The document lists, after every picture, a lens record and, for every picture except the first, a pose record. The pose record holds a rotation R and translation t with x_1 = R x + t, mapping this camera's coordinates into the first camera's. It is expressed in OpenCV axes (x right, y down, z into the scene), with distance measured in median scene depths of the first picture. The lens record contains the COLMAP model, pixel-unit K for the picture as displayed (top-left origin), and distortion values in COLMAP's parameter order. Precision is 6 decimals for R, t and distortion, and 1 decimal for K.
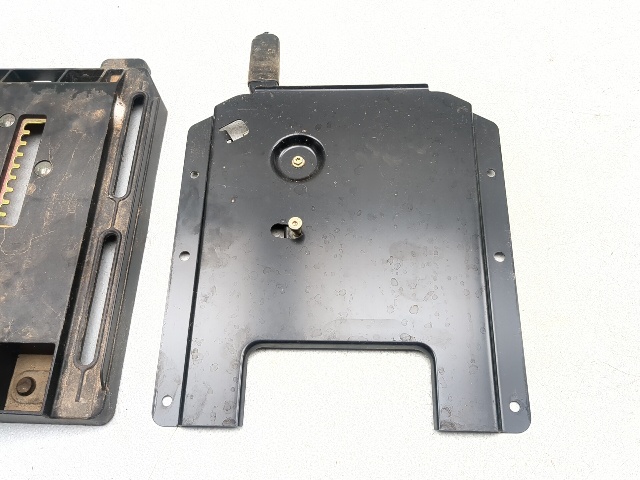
lens RADIAL K [[578.1, 0, 320.0], [0, 578.1, 240.0], [0, 0, 1]] dist [0.069836, -0.139956]
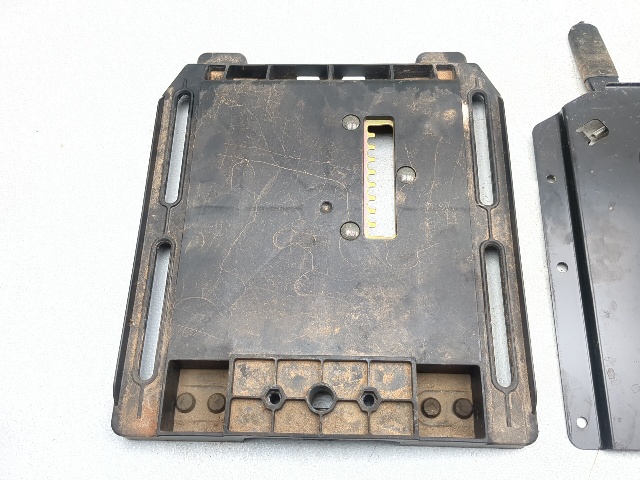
lens RADIAL K [[578.1, 0, 320.0], [0, 578.1, 240.0], [0, 0, 1]] dist [0.069836, -0.139956]
pose [[0.999989, -0.003772, 0.002650, -0.593308], [0.003639, 0.998807, 0.048705, -0.060893], [-0.002830, -0.048695, 0.998810, 0.052890]]
